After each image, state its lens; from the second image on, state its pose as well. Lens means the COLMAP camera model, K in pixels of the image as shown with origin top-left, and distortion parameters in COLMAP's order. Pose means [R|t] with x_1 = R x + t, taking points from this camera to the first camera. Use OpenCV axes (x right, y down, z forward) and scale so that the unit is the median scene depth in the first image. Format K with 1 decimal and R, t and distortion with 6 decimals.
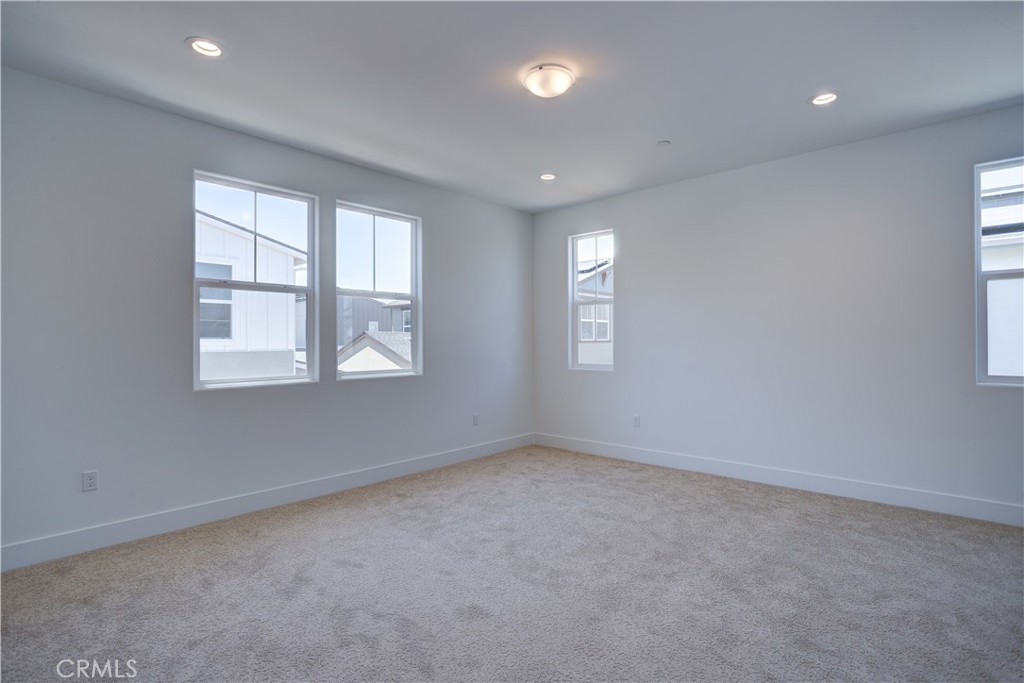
lens RADIAL K [[502.6, 0, 514.2], [0, 502.6, 340.9], [0, 0, 1]] dist [-0.031973, 0.013751]
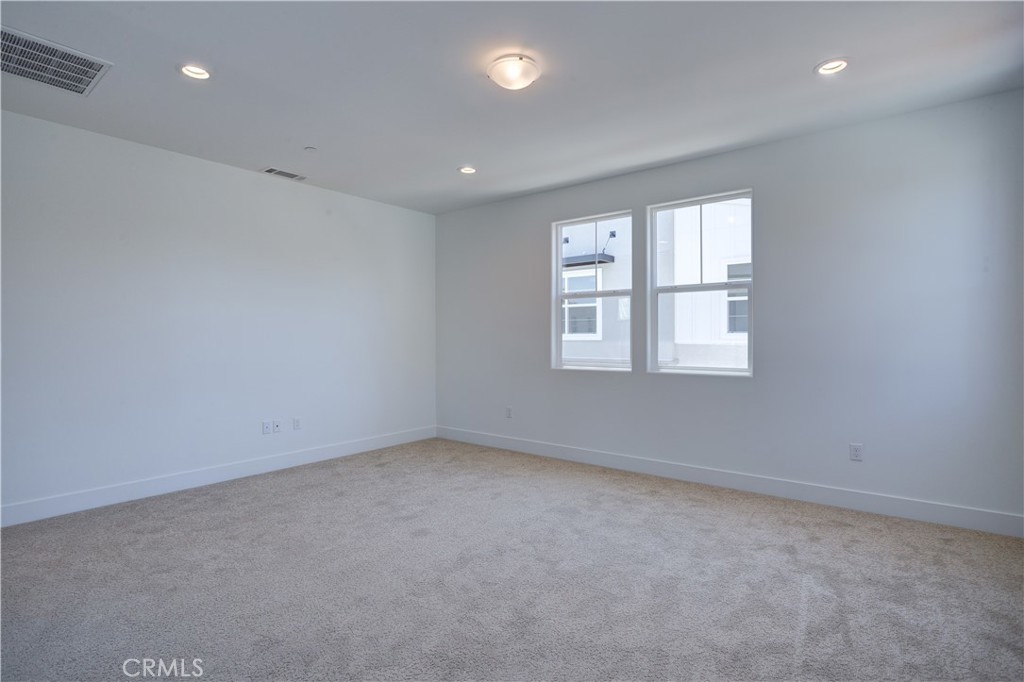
lens RADIAL K [[502.6, 0, 514.2], [0, 502.6, 340.4], [0, 0, 1]] dist [-0.031973, 0.013751]
pose [[0.074864, 0.018201, -0.997028, 0.770273], [0.003269, 0.999824, 0.018497, -0.012665], [0.997188, -0.004644, 0.074792, 0.675746]]
